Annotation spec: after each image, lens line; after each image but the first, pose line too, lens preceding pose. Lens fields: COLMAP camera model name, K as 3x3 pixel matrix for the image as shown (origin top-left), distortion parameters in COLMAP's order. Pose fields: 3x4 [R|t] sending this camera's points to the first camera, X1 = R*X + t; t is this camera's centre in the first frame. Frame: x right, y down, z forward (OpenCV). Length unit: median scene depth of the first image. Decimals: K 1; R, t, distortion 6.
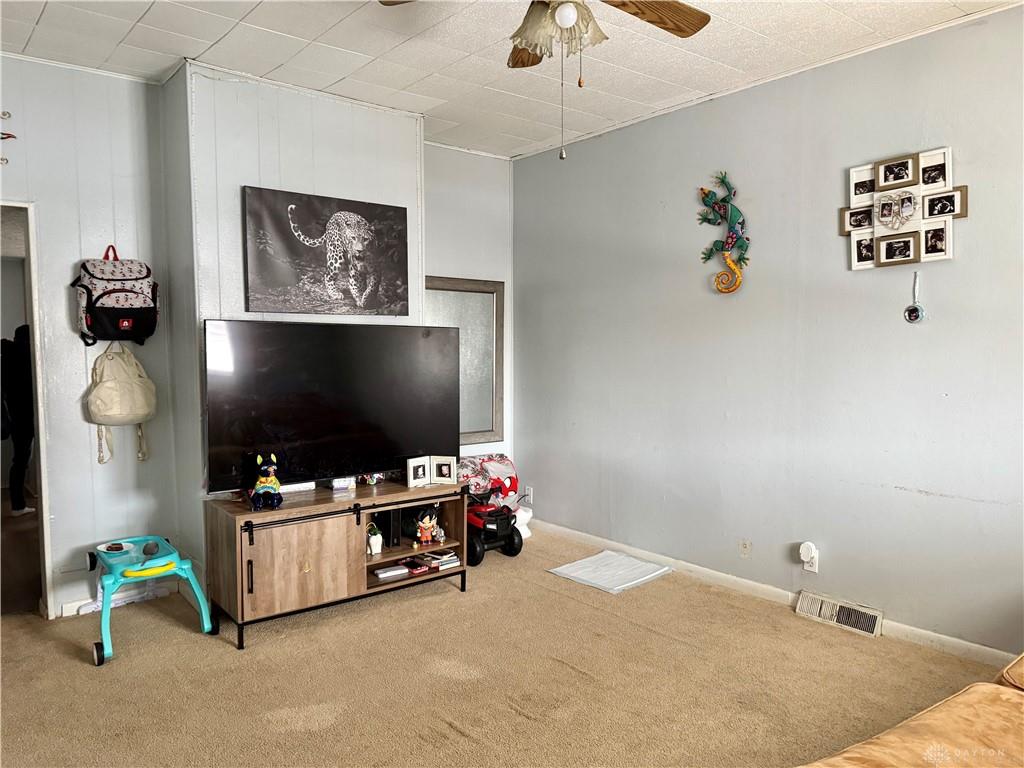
lens RADIAL K [[722.1, 0, 508.5], [0, 722.1, 388.9], [0, 0, 1]] dist [0.037823, -0.043921]
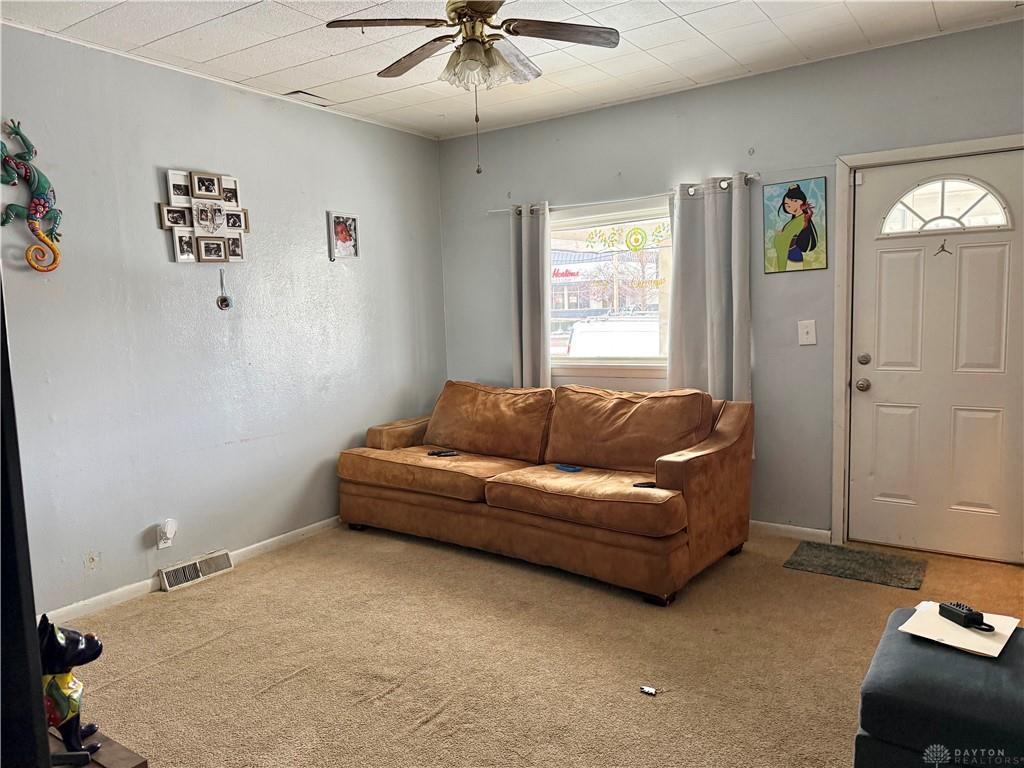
lens RADIAL K [[722.1, 0, 509.2], [0, 722.1, 378.2], [0, 0, 1]] dist [0.037823, -0.043921]
pose [[-0.271038, -0.074476, 0.959683, -0.780026], [0.096582, 0.989867, 0.104095, -0.055941], [-0.957711, 0.120902, -0.261098, 0.859697]]
